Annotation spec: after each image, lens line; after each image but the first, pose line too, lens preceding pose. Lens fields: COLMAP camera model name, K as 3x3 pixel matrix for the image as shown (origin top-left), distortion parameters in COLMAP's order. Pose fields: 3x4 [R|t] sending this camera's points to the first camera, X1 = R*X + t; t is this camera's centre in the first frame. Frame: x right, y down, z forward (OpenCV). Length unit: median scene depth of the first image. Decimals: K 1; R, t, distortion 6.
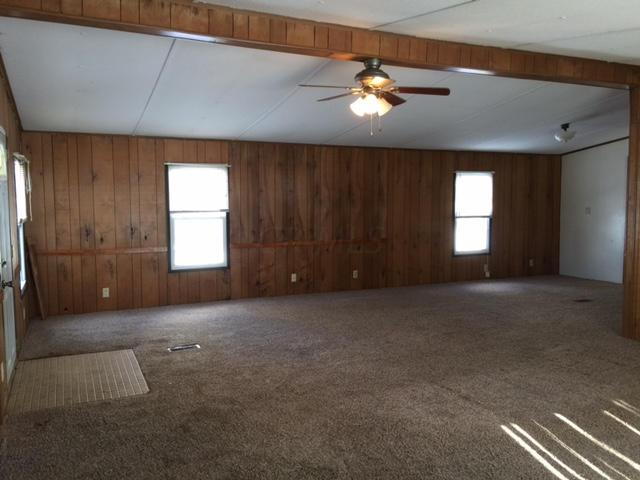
lens RADIAL K [[547.3, 0, 320.0], [0, 547.3, 240.0], [0, 0, 1]] dist [-0.000541, -0.000373]
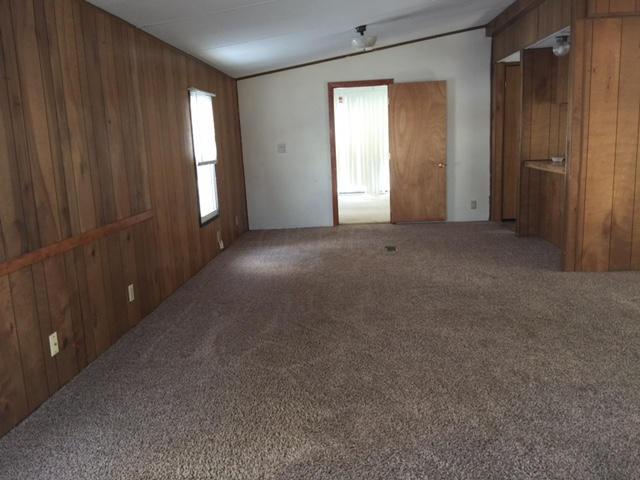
lens RADIAL K [[540.7, 0, 320.0], [0, 540.7, 240.0], [0, 0, 1]] dist [0.090303, 0.000851]
pose [[0.478133, -0.181460, 0.859338, -0.235746], [0.114807, 0.982942, 0.143682, -0.029761], [-0.870752, 0.029958, 0.490809, 0.564946]]
